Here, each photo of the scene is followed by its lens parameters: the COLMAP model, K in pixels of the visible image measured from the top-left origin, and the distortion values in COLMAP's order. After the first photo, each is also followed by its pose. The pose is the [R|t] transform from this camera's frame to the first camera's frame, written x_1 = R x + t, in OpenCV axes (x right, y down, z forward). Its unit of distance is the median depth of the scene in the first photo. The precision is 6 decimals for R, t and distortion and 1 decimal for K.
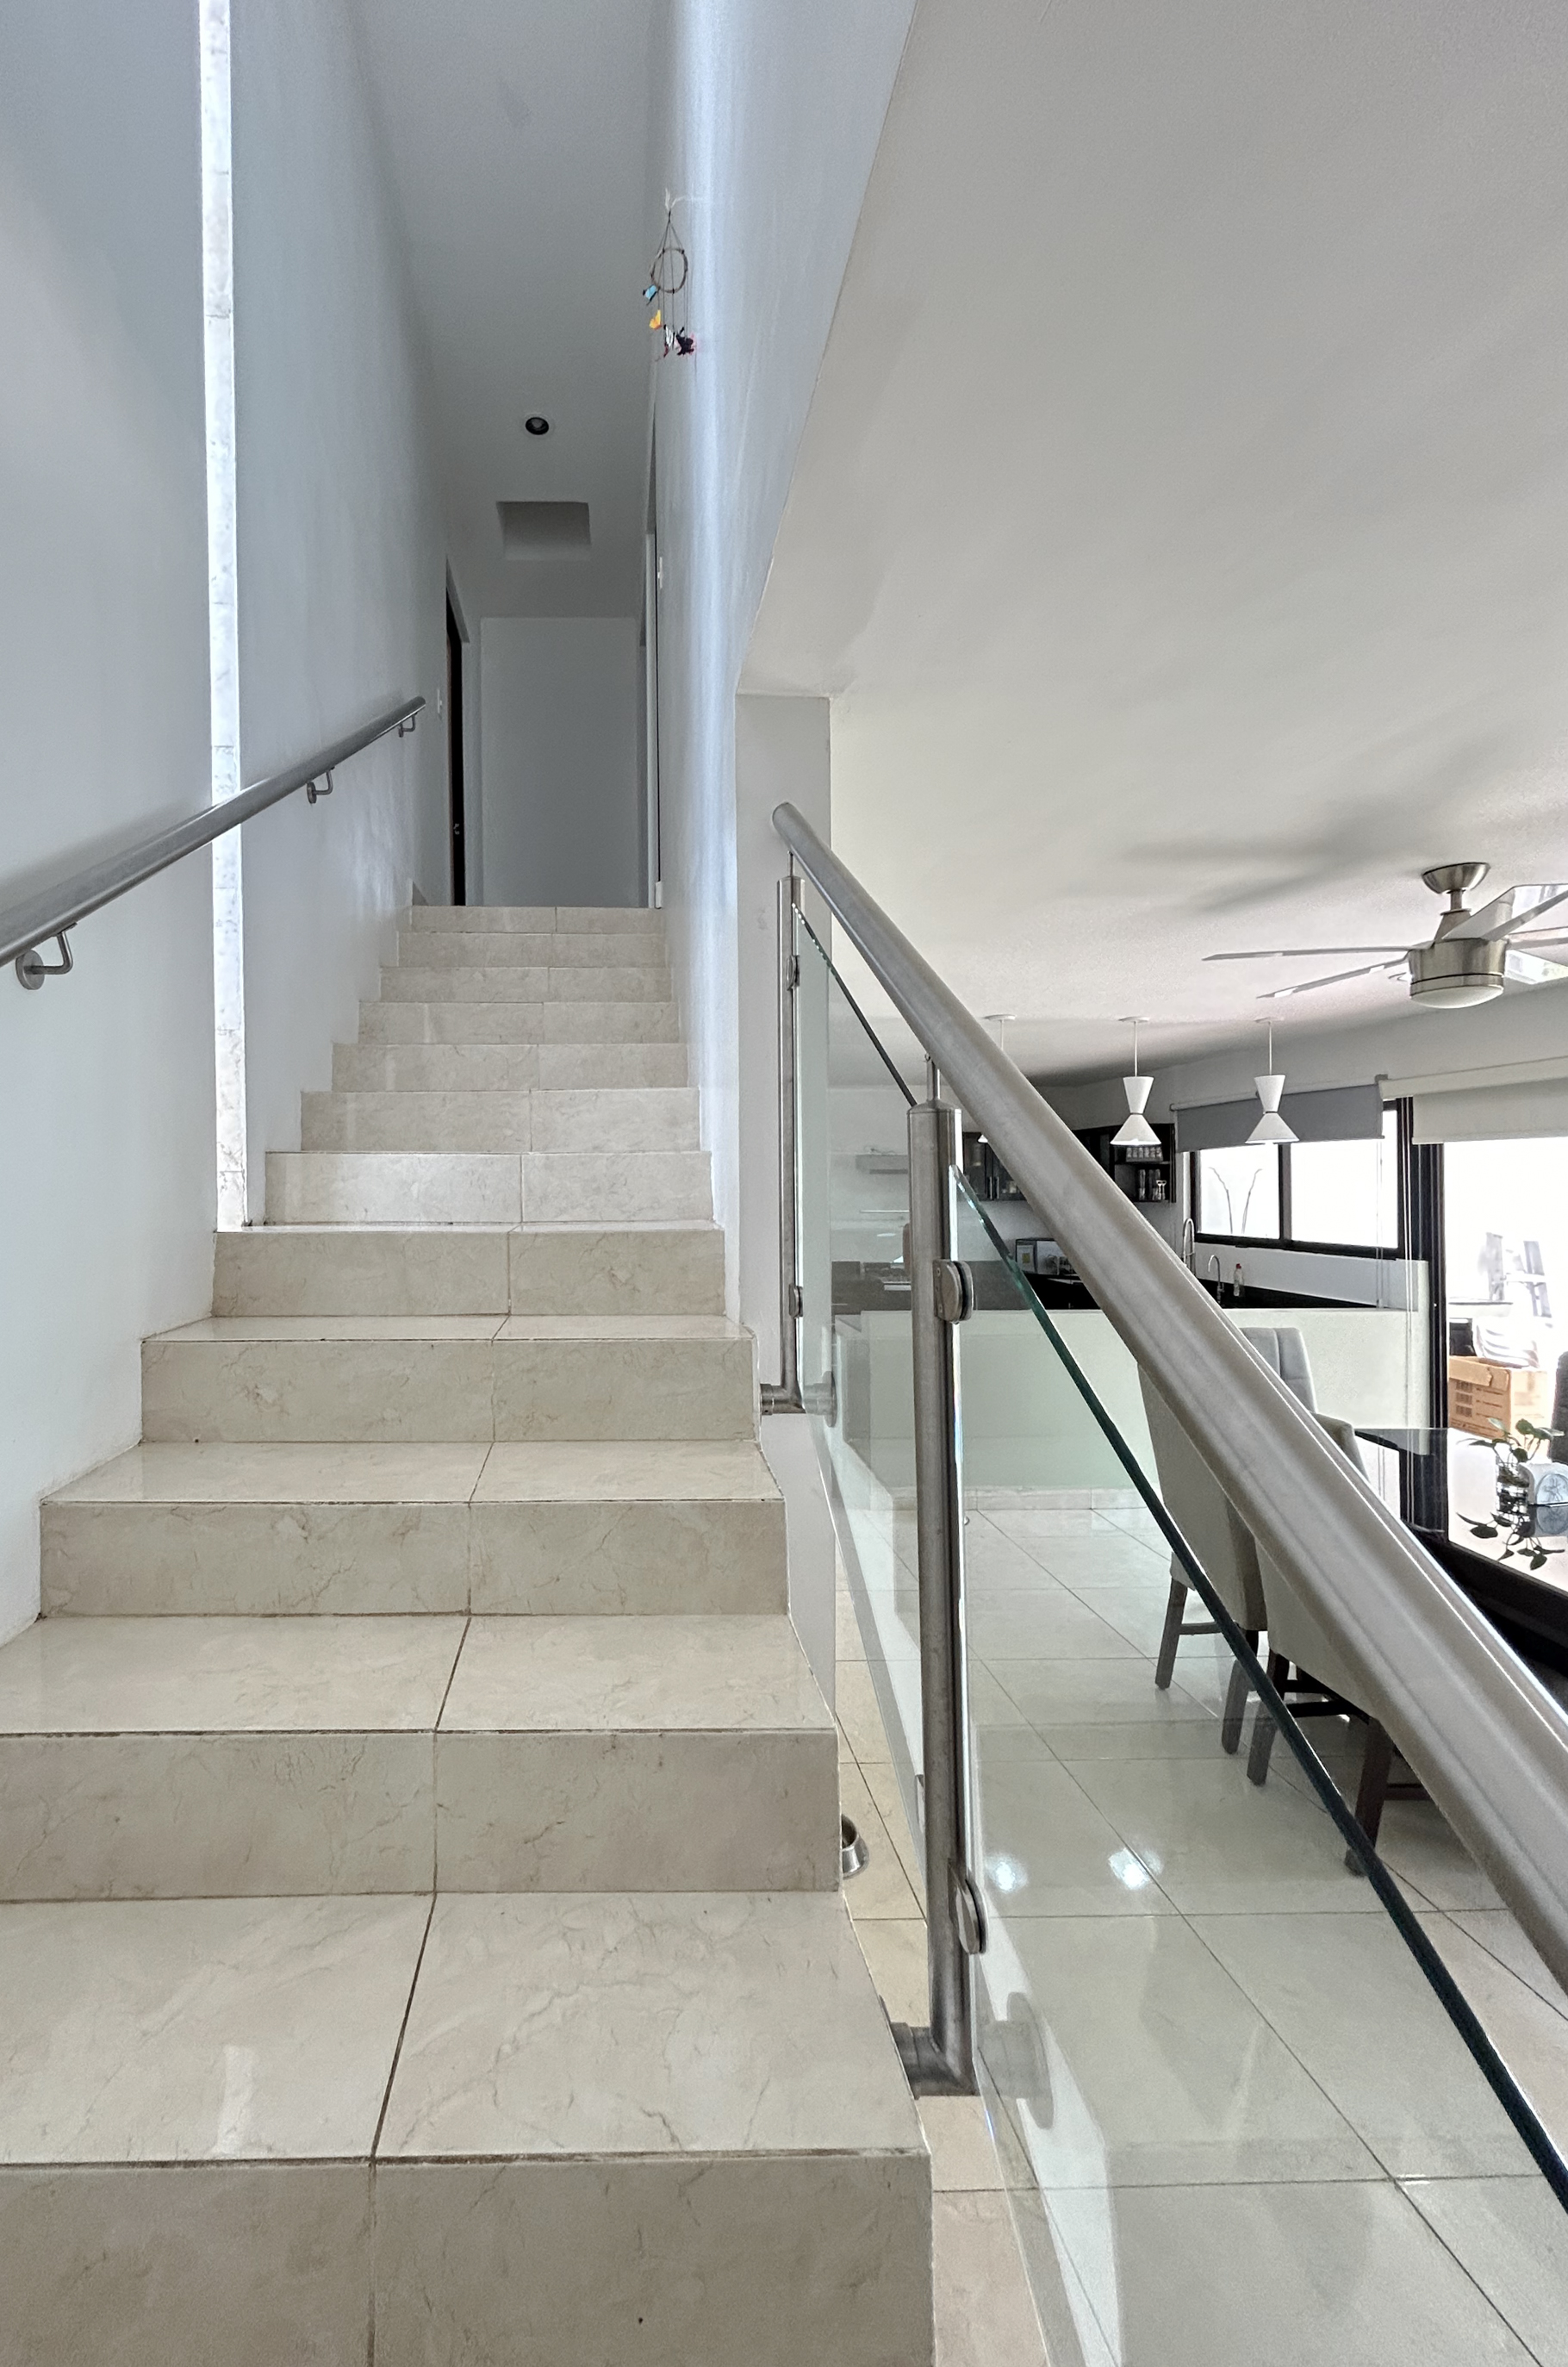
lens RADIAL K [[1005.0, 0, 700.3], [0, 1005.0, 1183.9], [0, 0, 1]] dist [-0.000977, -0.000111]
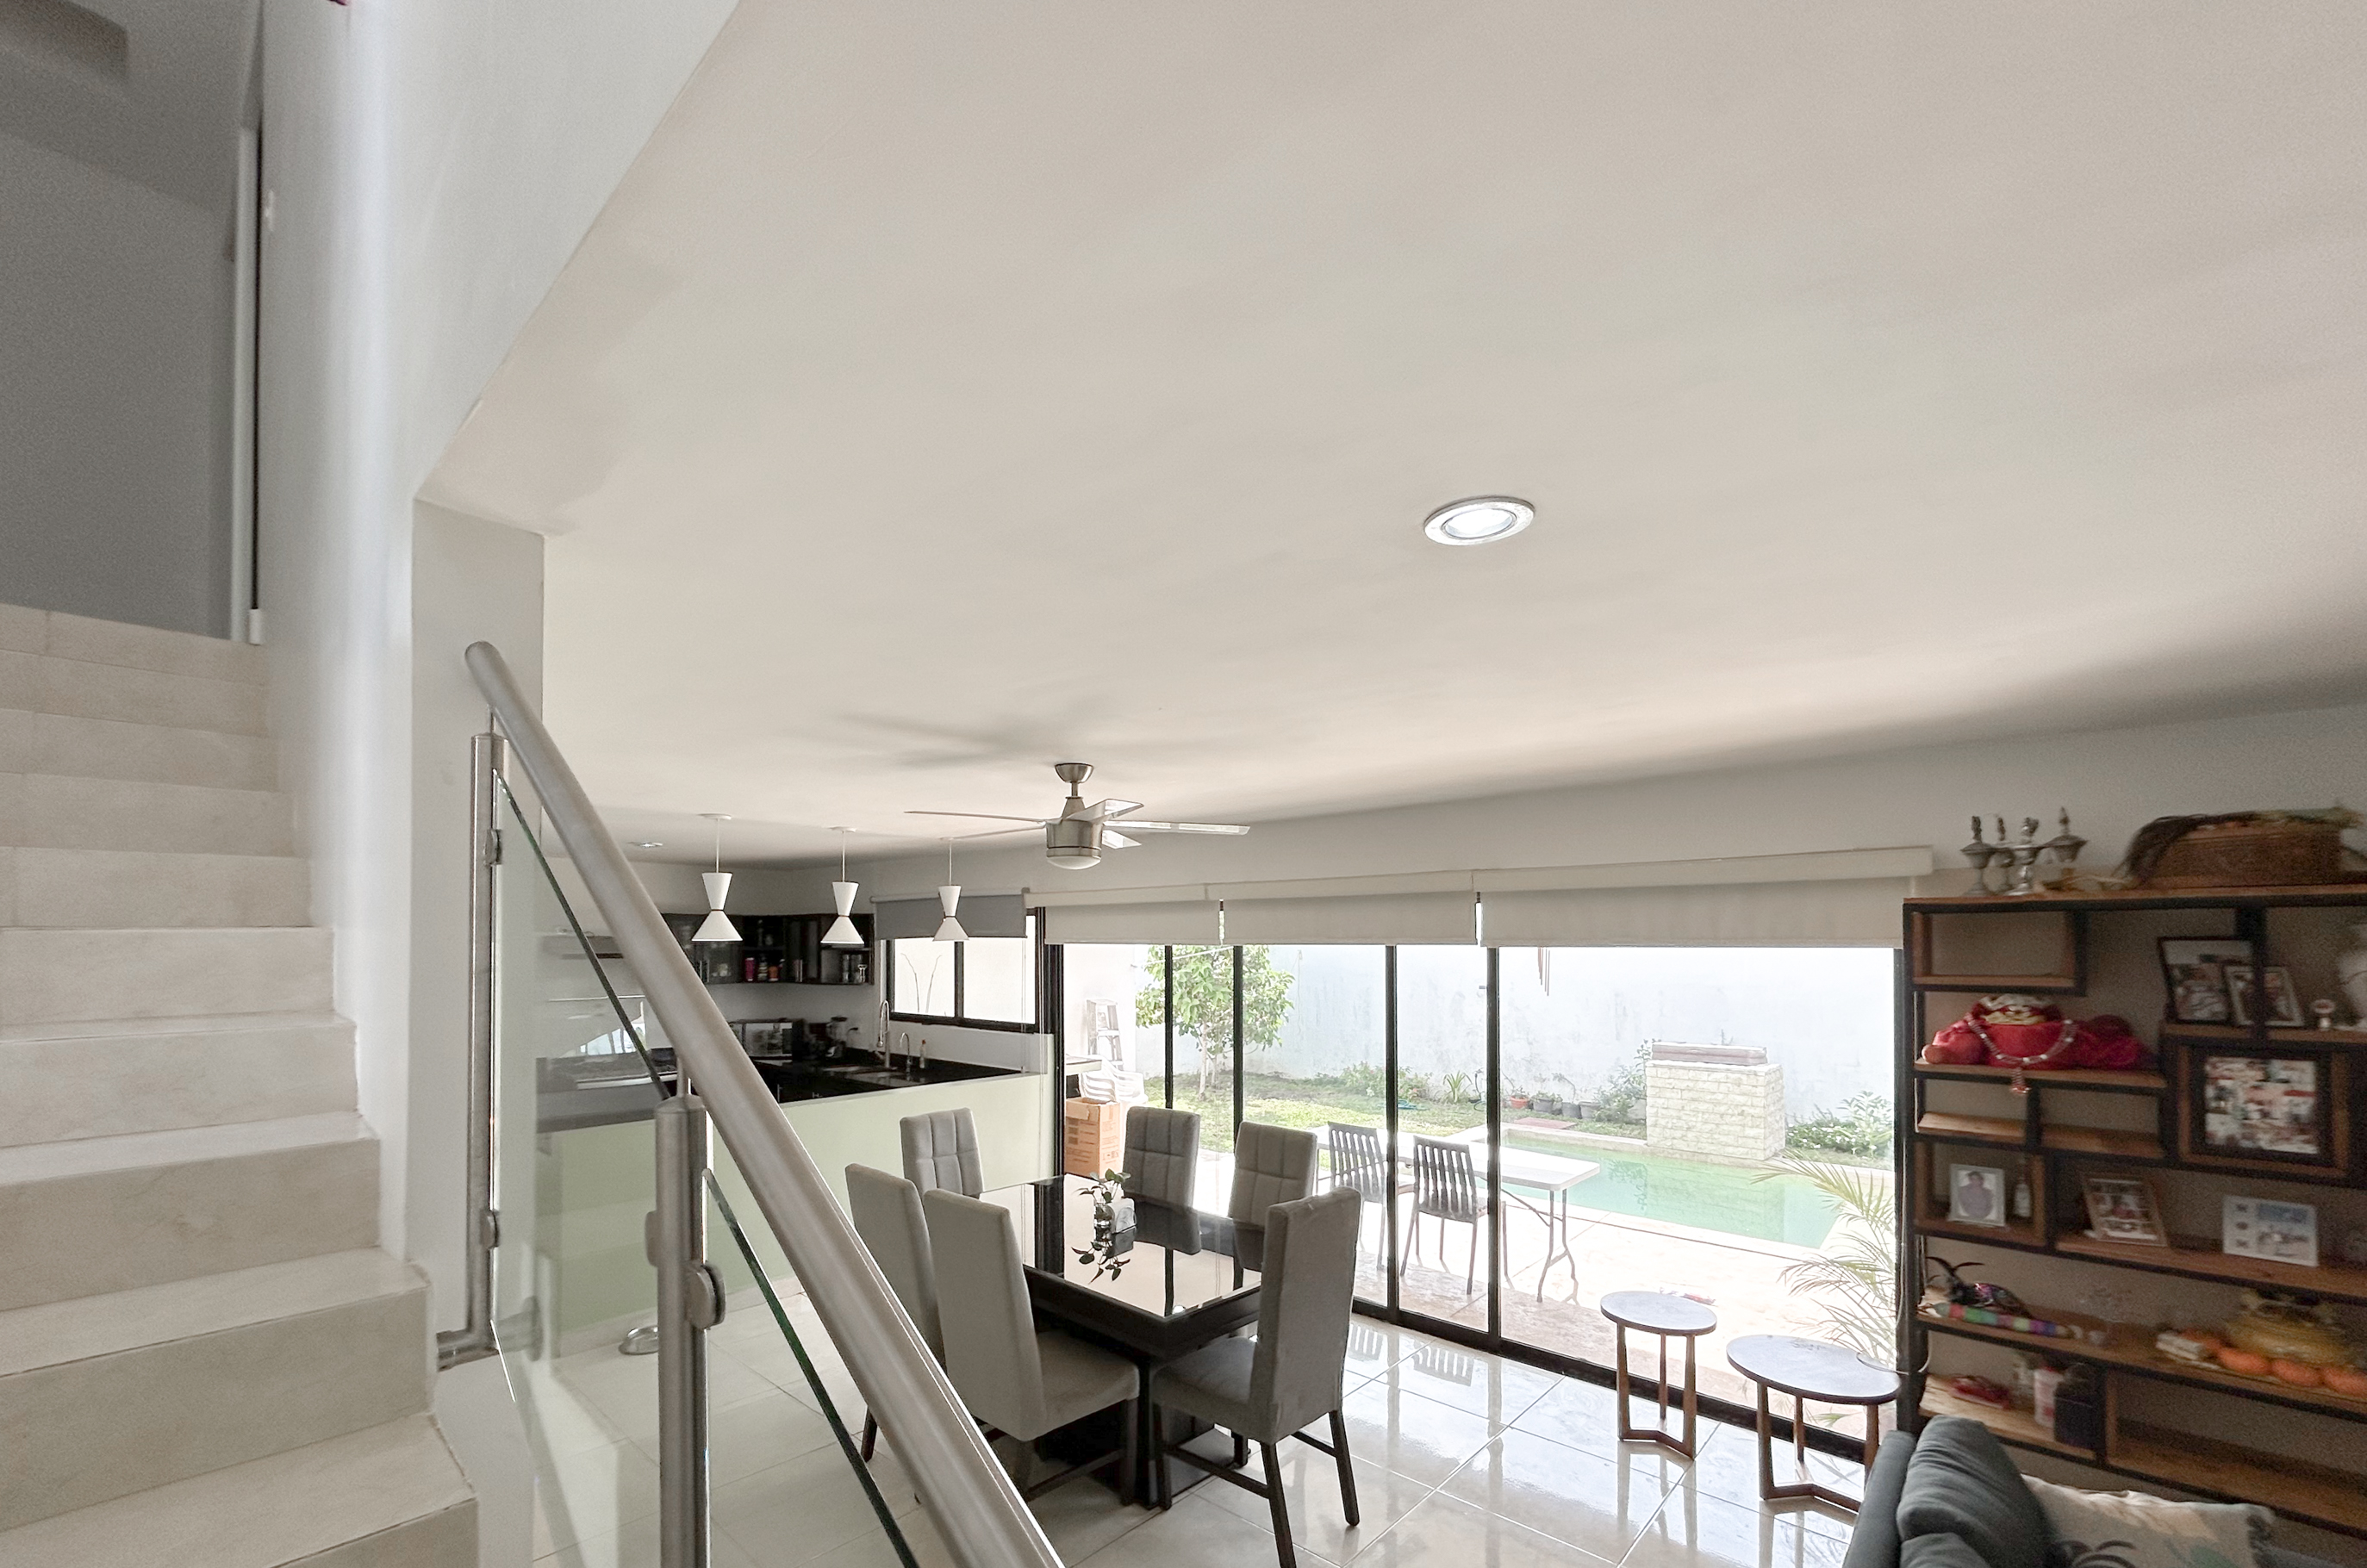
lens RADIAL K [[1005.0, 0, 1175.0], [0, 1005.0, 673.0], [0, 0, 1]] dist [-0.000977, -0.000111]
pose [[0.721536, 0.028458, 0.691791, -0.098306], [-0.007588, 0.999420, -0.033198, -0.354606], [-0.692335, 0.018704, 0.721334, -0.086725]]
